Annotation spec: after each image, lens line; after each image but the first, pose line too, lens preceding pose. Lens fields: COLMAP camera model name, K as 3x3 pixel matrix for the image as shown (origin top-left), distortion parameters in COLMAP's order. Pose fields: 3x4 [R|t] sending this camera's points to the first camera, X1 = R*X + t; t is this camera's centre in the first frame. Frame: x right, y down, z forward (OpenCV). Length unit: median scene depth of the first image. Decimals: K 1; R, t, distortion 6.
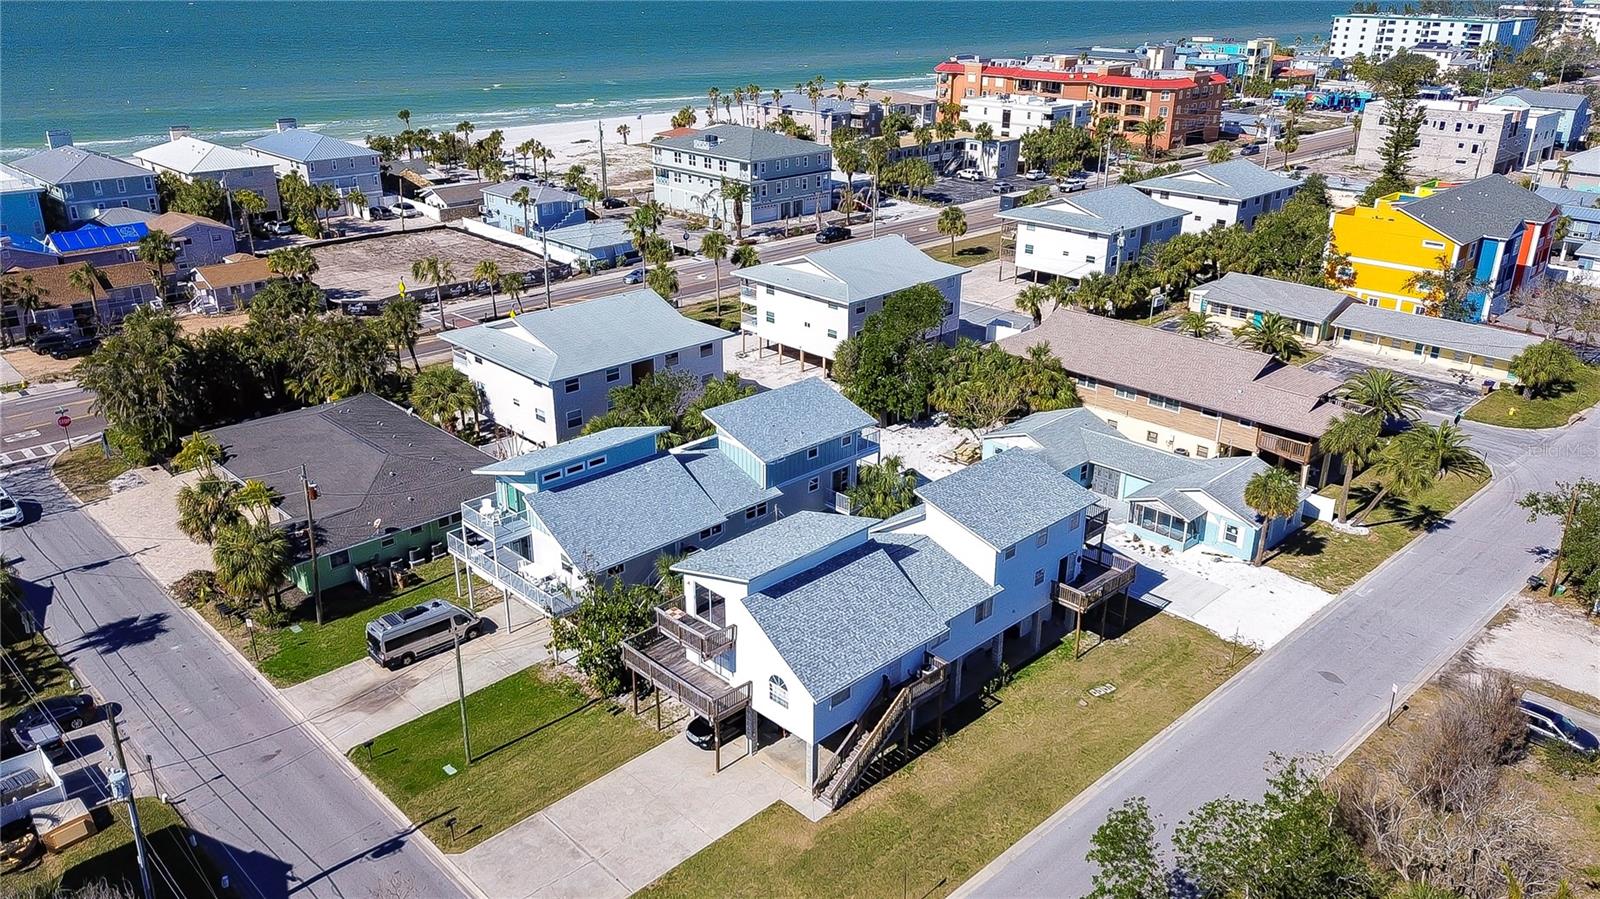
lens RADIAL K [[1197.2, 0, 800.0], [0, 1197.2, 449.5], [0, 0, 1]] dist [0.141452, -0.271634]
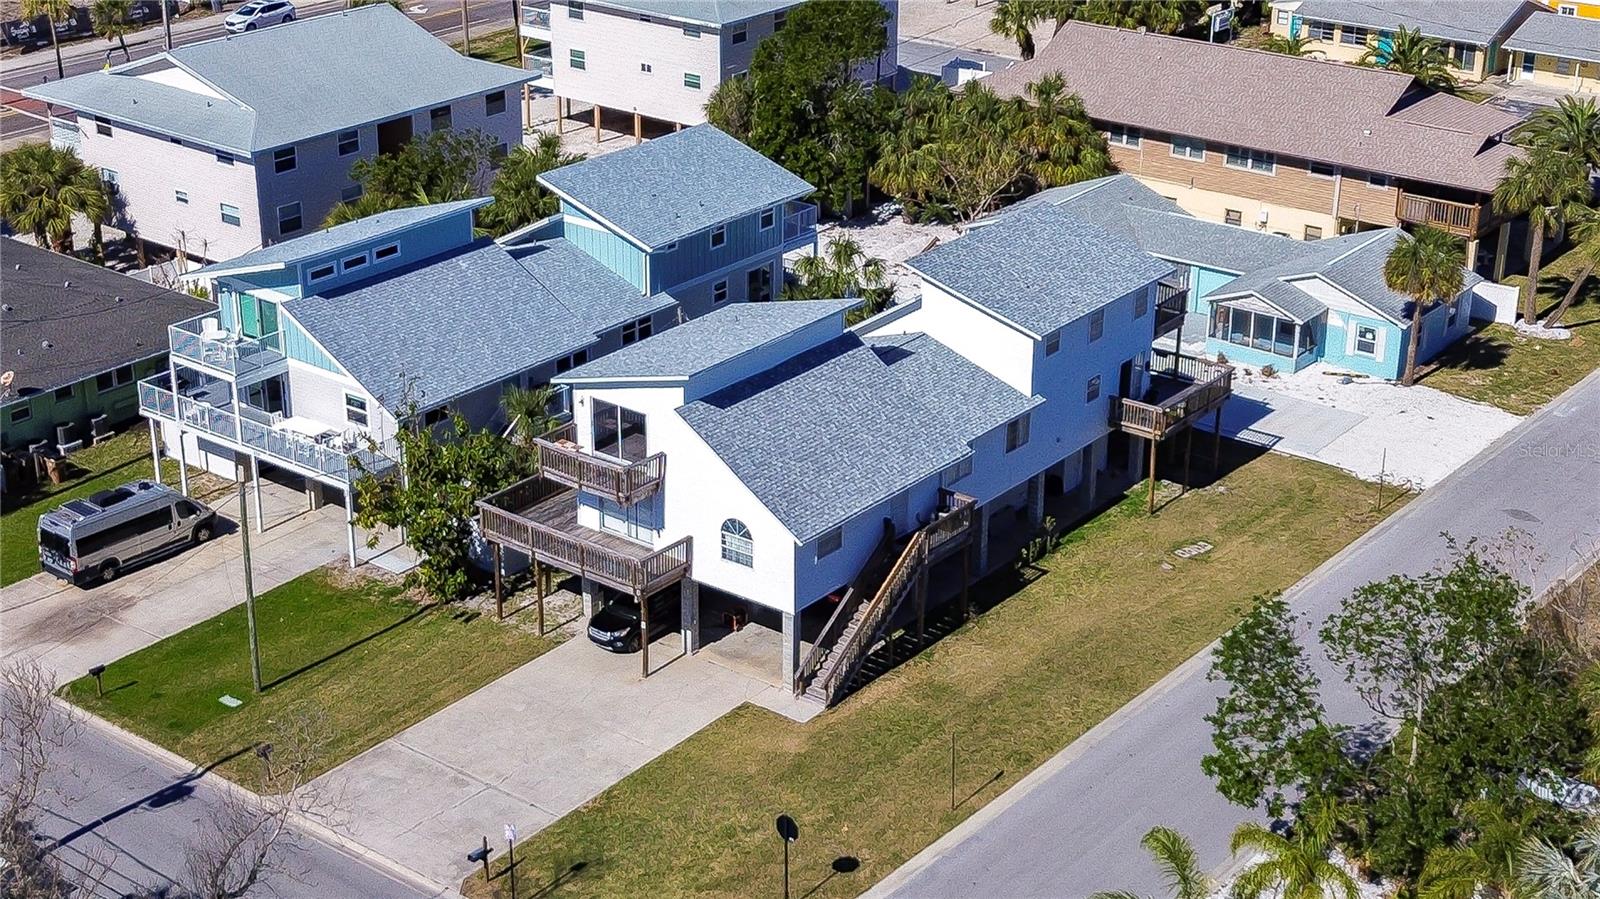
lens RADIAL K [[2350.2, 0, 800.0], [0, 2350.2, 449.5], [0, 0, 1]] dist [0.233354, -0.786335]
pose [[0.991555, -0.052032, 0.118795, -0.111347], [0.049728, 0.998514, 0.022276, 0.099006], [-0.119777, -0.016180, 0.992669, -0.252934]]
